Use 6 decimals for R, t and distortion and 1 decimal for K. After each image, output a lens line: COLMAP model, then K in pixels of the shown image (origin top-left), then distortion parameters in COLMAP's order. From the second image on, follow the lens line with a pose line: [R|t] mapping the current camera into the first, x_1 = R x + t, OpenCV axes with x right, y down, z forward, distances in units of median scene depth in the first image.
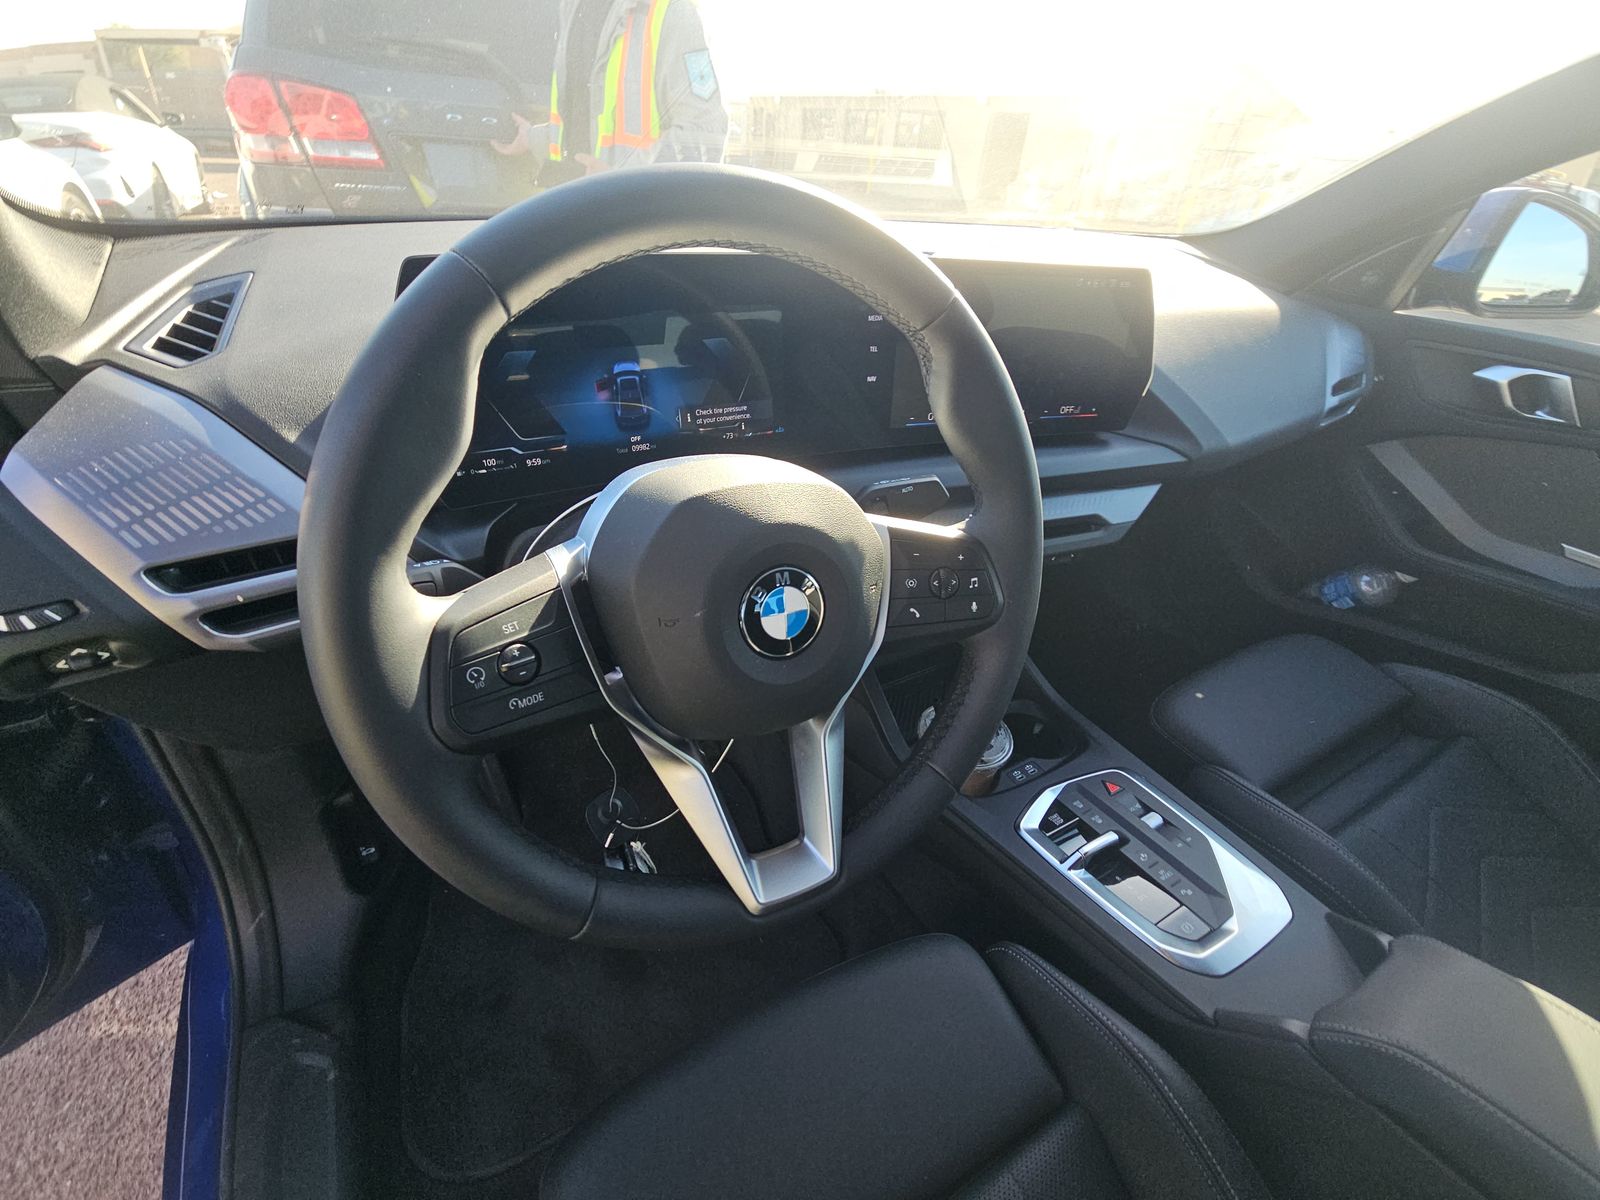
lens RADIAL K [[654.1, 0, 793.6], [0, 654.1, 608.5], [0, 0, 1]] dist [0.002458, -0.002790]
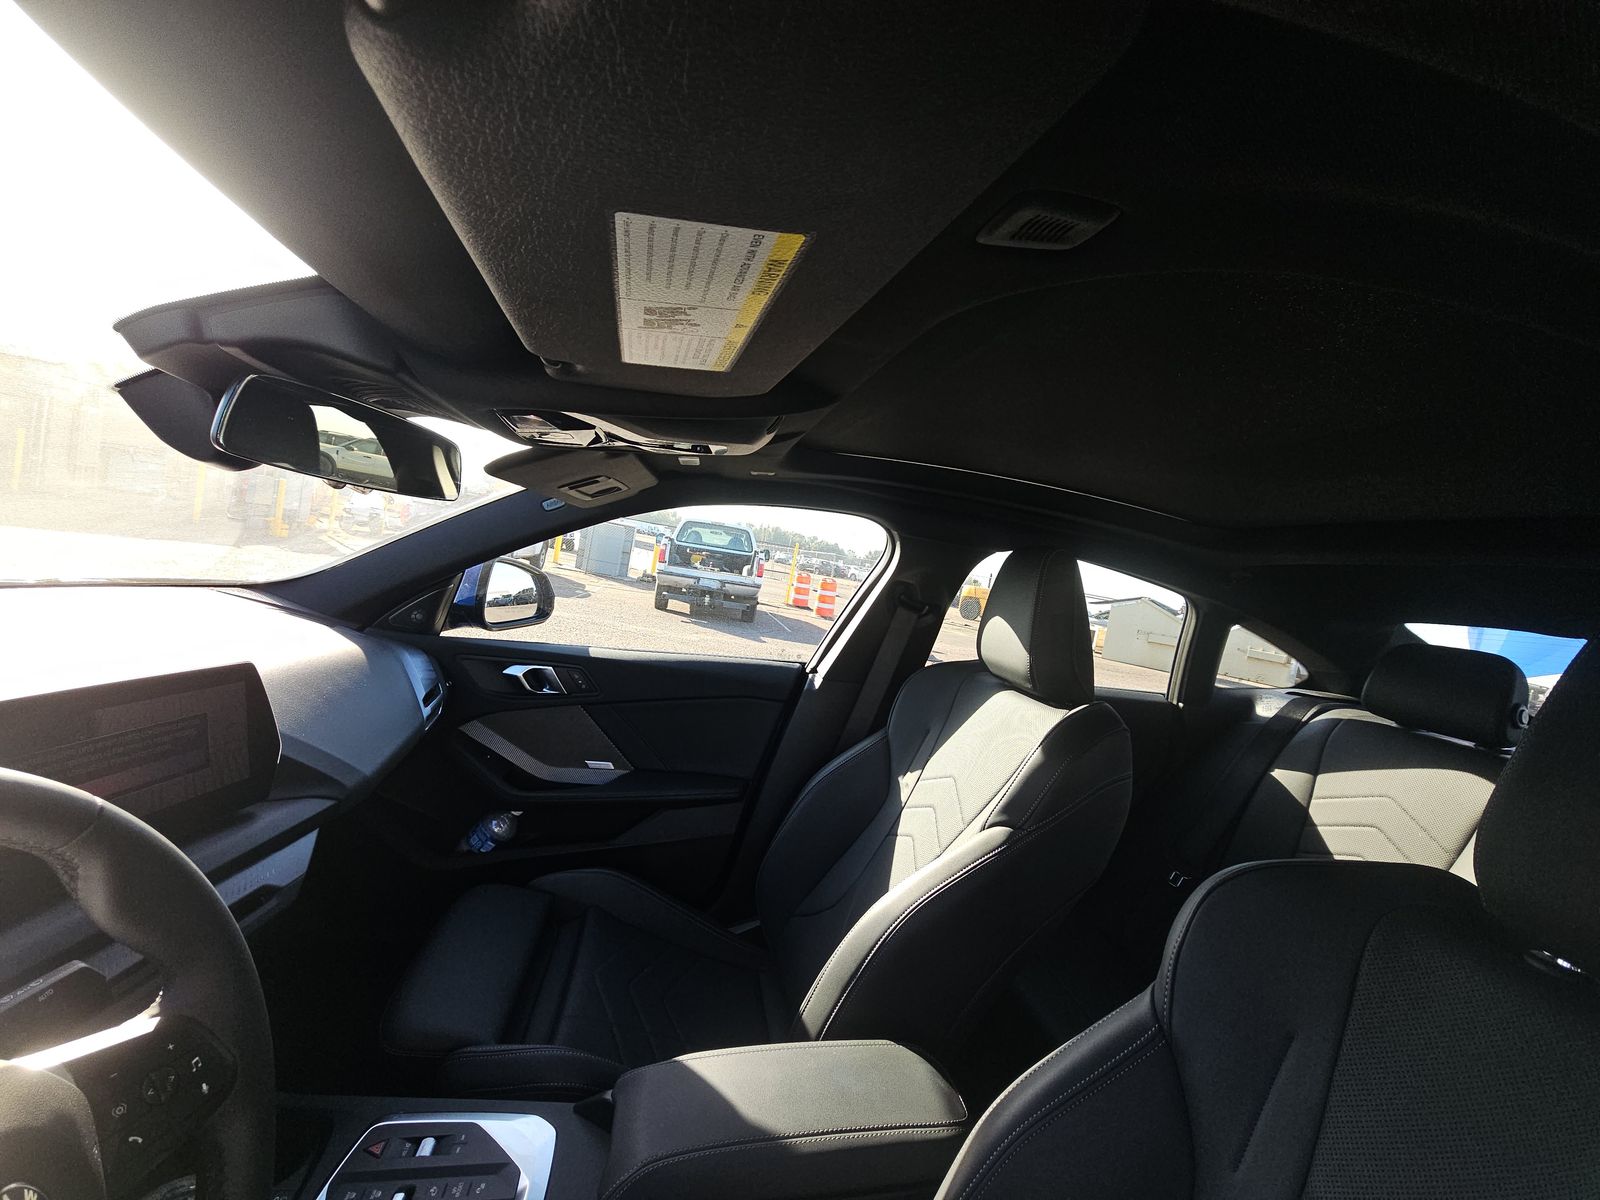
lens RADIAL K [[654.1, 0, 788.8], [0, 654.1, 602.4], [0, 0, 1]] dist [0.002458, -0.002790]
pose [[0.357455, -0.060049, 0.931998, -0.178007], [0.405911, 0.908736, -0.097131, -0.143413], [-0.841108, 0.413028, 0.349207, -0.221568]]
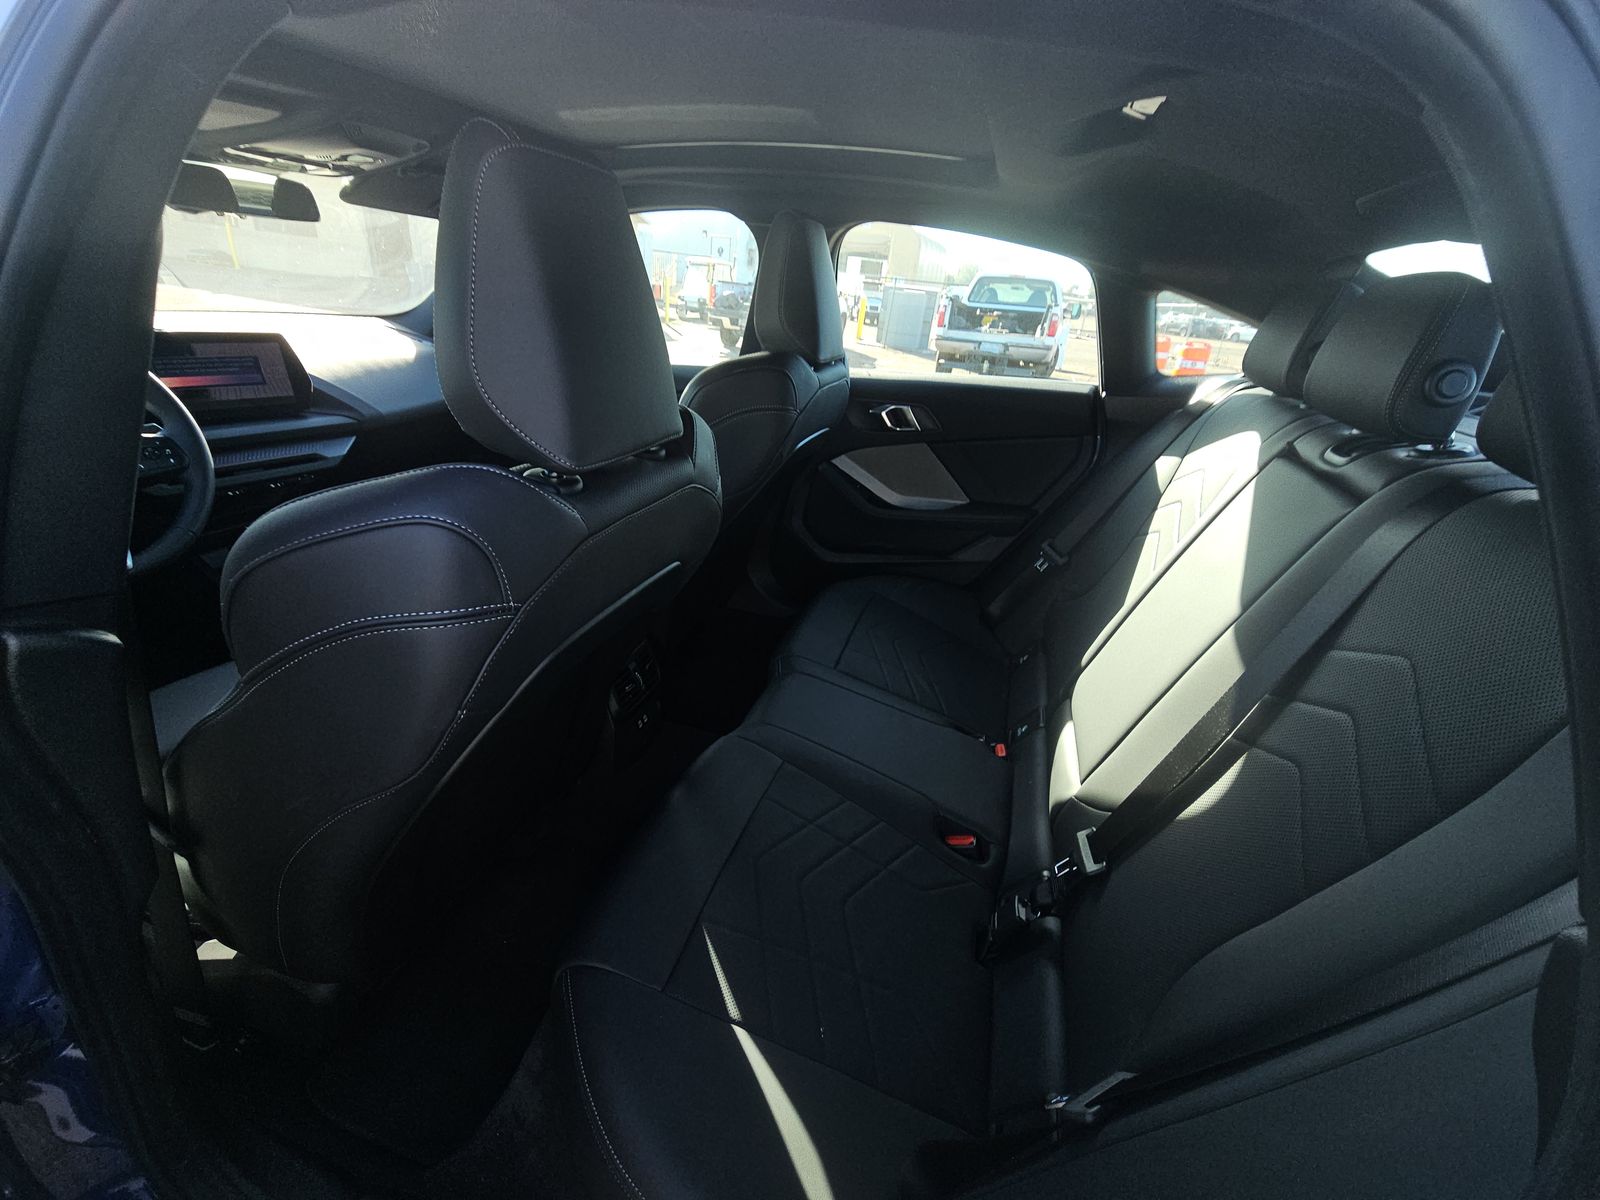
lens RADIAL K [[654.1, 0, 792.0], [0, 654.1, 605.4], [0, 0, 1]] dist [0.002458, -0.002790]
pose [[0.741305, -0.290152, 0.605209, 0.250909], [0.347189, 0.937483, 0.024189, 0.909247], [-0.574392, 0.192190, 0.795699, -1.607134]]
